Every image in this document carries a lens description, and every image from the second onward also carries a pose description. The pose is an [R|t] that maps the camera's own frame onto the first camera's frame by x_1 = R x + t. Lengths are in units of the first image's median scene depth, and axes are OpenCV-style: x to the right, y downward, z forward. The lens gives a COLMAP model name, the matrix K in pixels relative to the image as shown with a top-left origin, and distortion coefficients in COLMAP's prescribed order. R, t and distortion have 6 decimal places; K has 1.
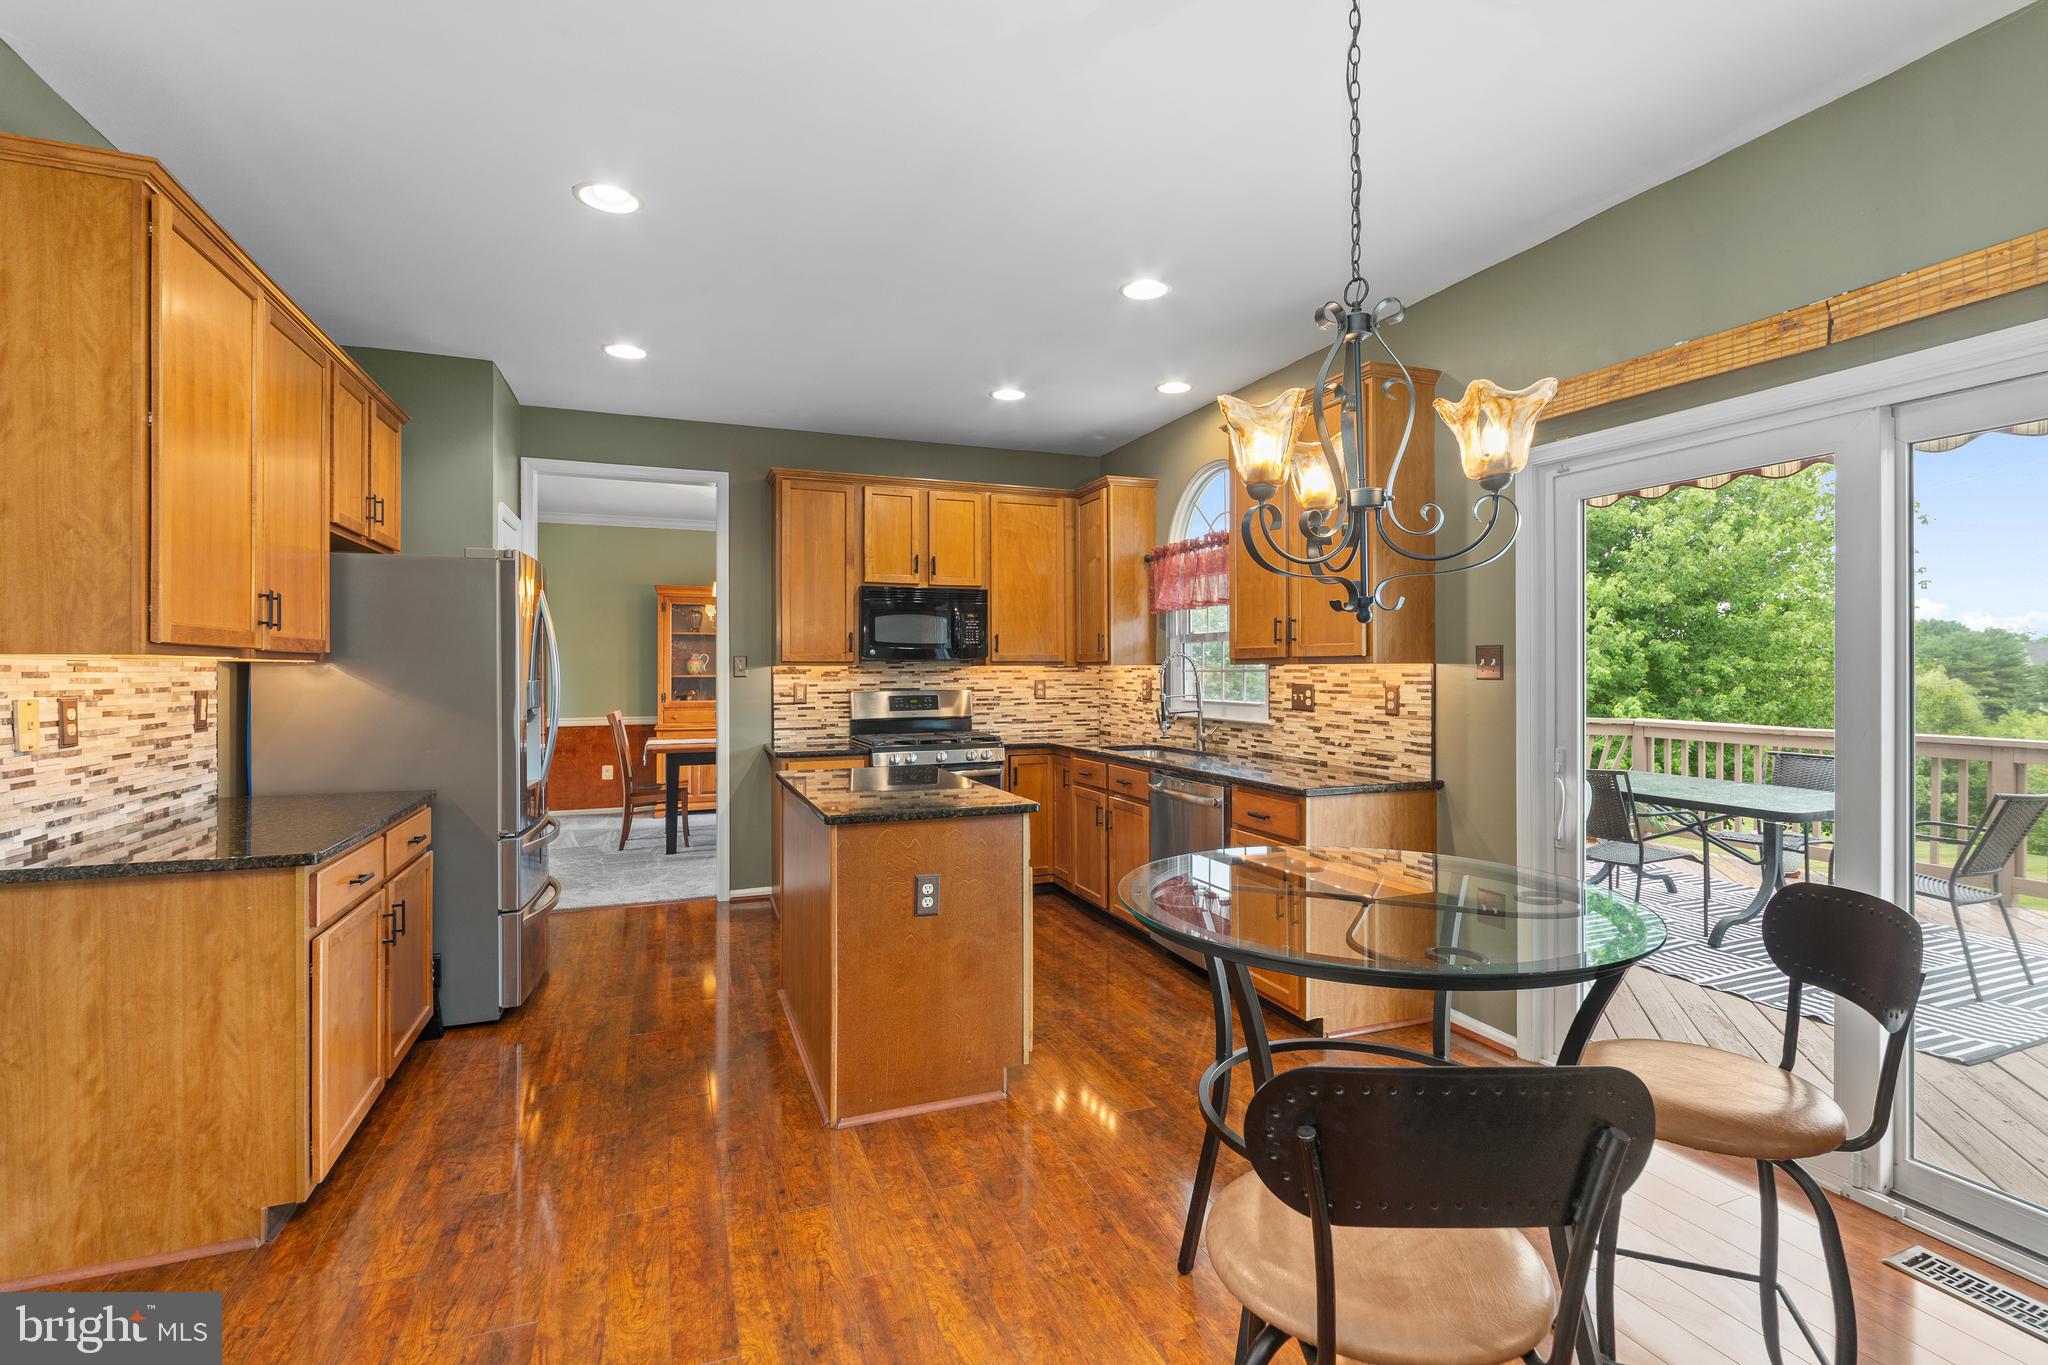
lens RADIAL K [[937.9, 0, 1033.7], [0, 937.9, 670.6], [0, 0, 1]] dist [0.001112, -0.005319]
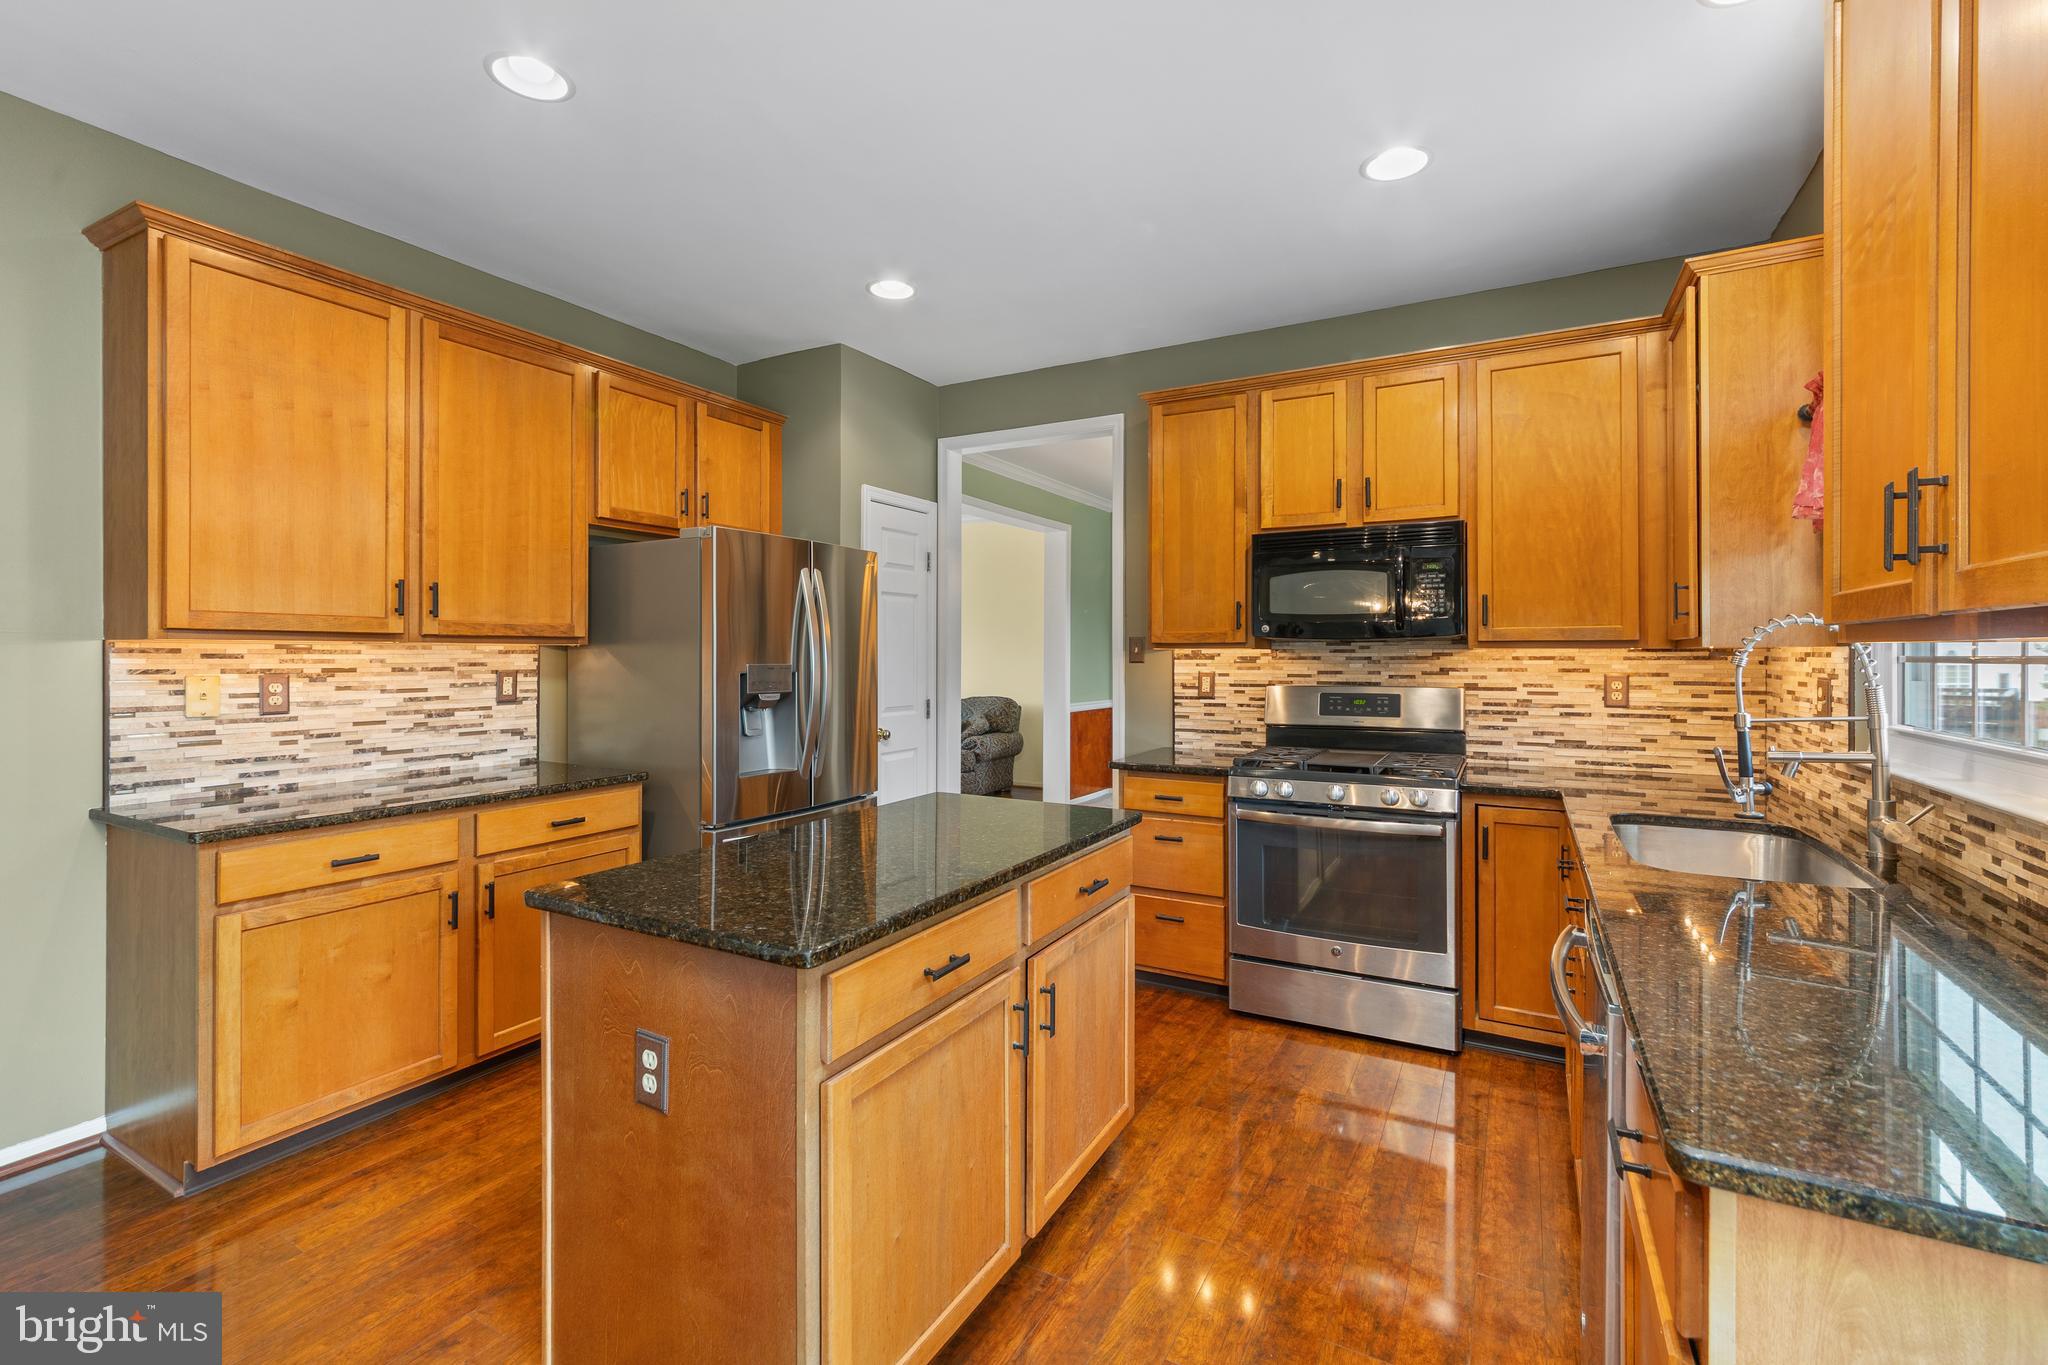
lens RADIAL K [[892.2, 0, 1020.5], [0, 892.2, 653.5], [0, 0, 1]] dist [-0.002820, -0.000608]
pose [[0.630683, 0.003752, -0.776032, 0.280589], [-0.003365, 0.999992, 0.002100, -0.002729], [0.776034, 0.001287, 0.630690, 0.557995]]
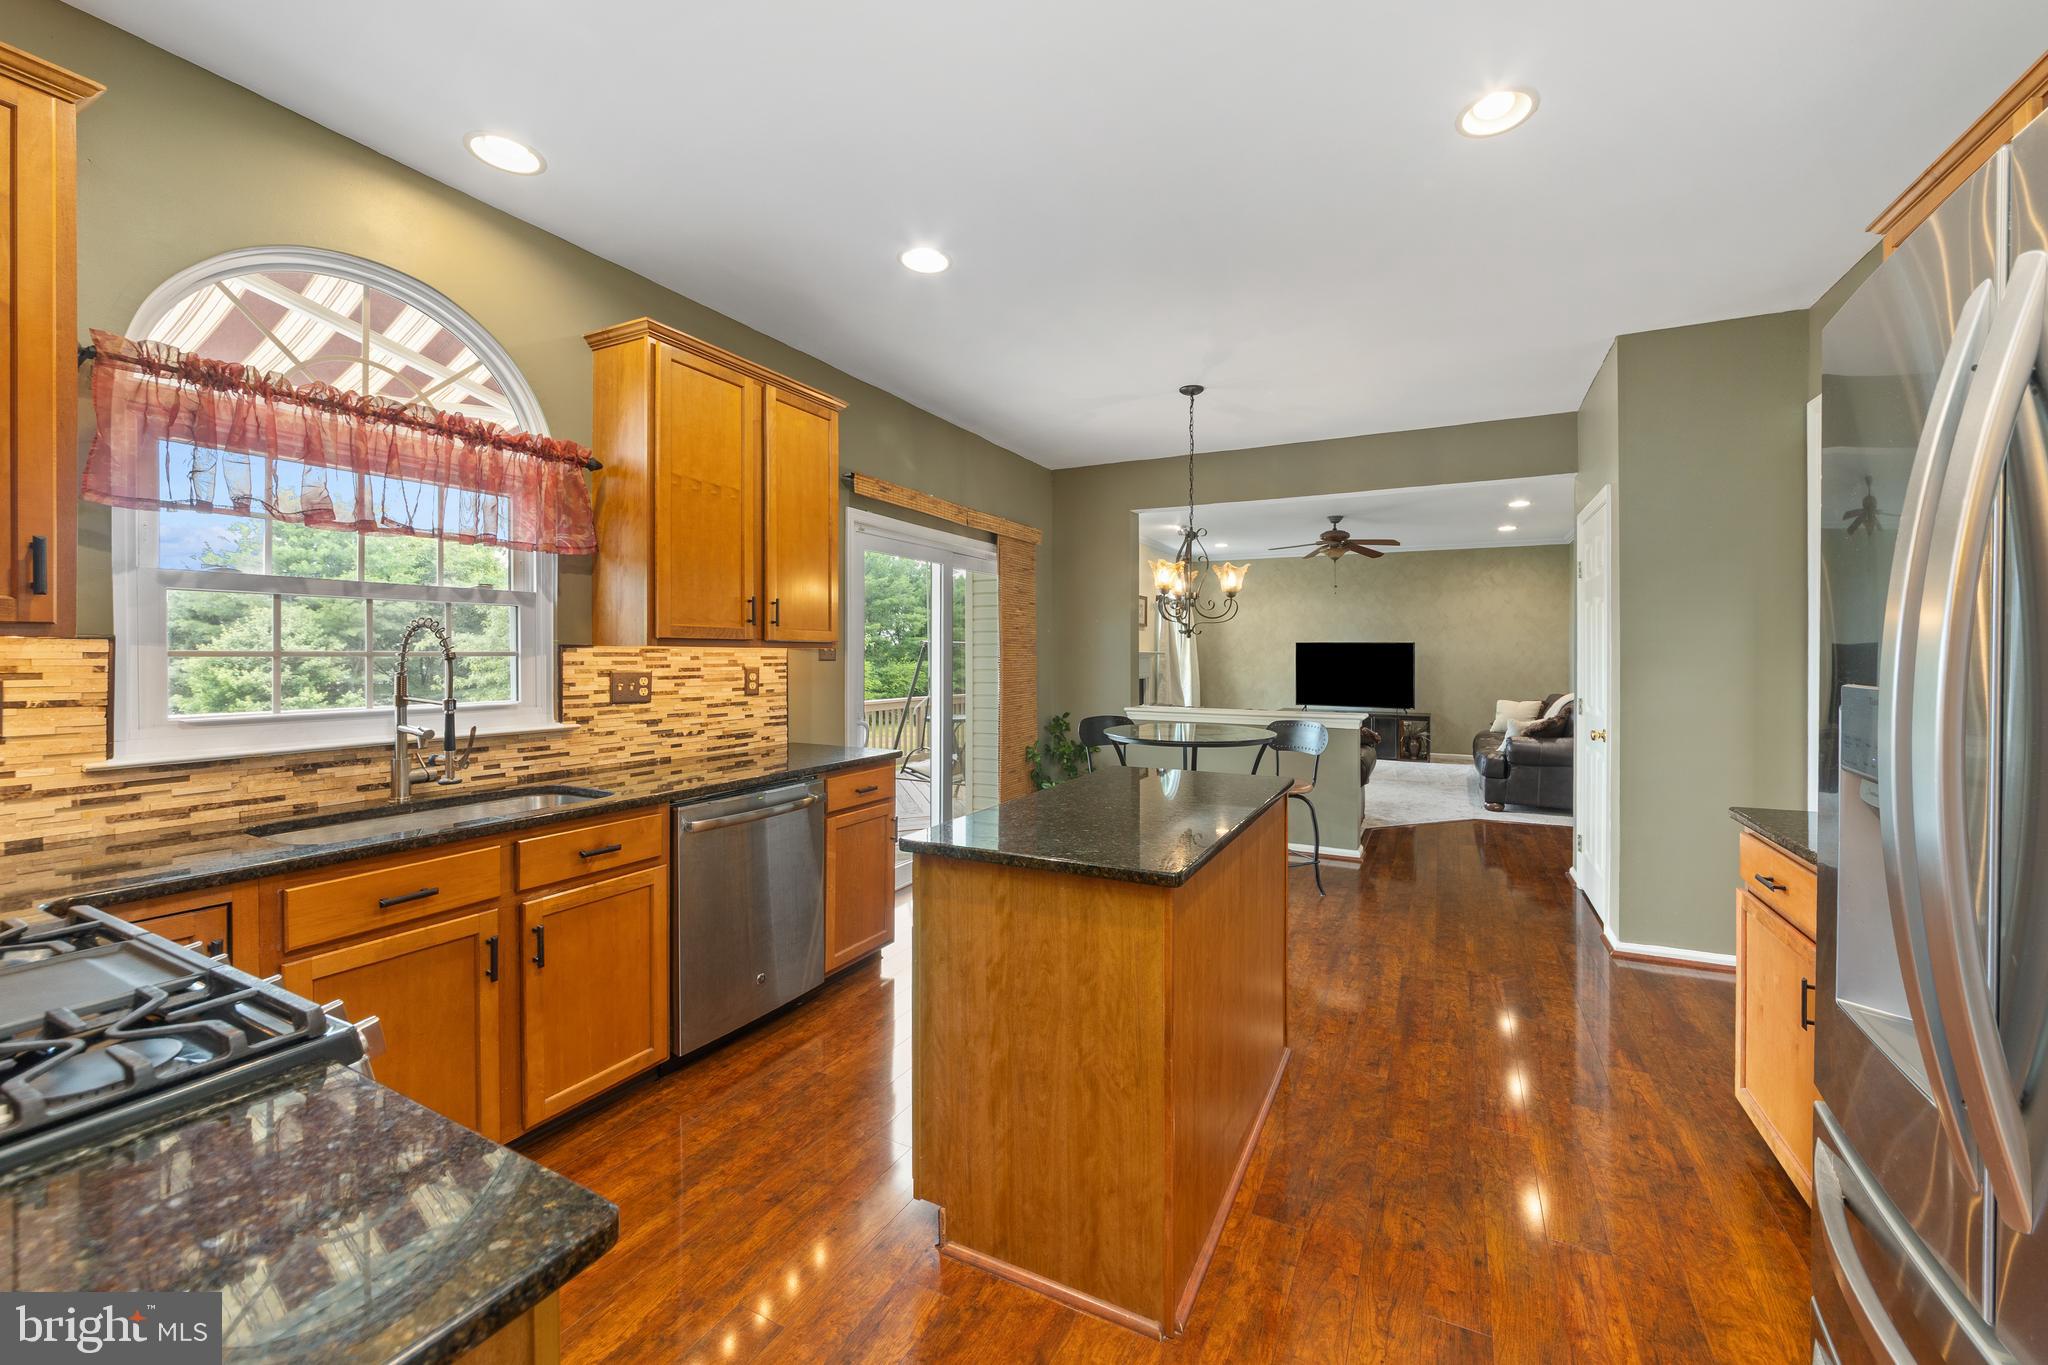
lens RADIAL K [[785.7, 0, 1075.1], [0, 785.7, 654.1], [0, 0, 1]] dist [-0.001806, -0.000223]
pose [[-0.683876, -0.001230, 0.729597, -0.477072], [-0.002764, 0.999996, -0.000906, -0.000368], [-0.729593, -0.002636, -0.683876, 1.189707]]
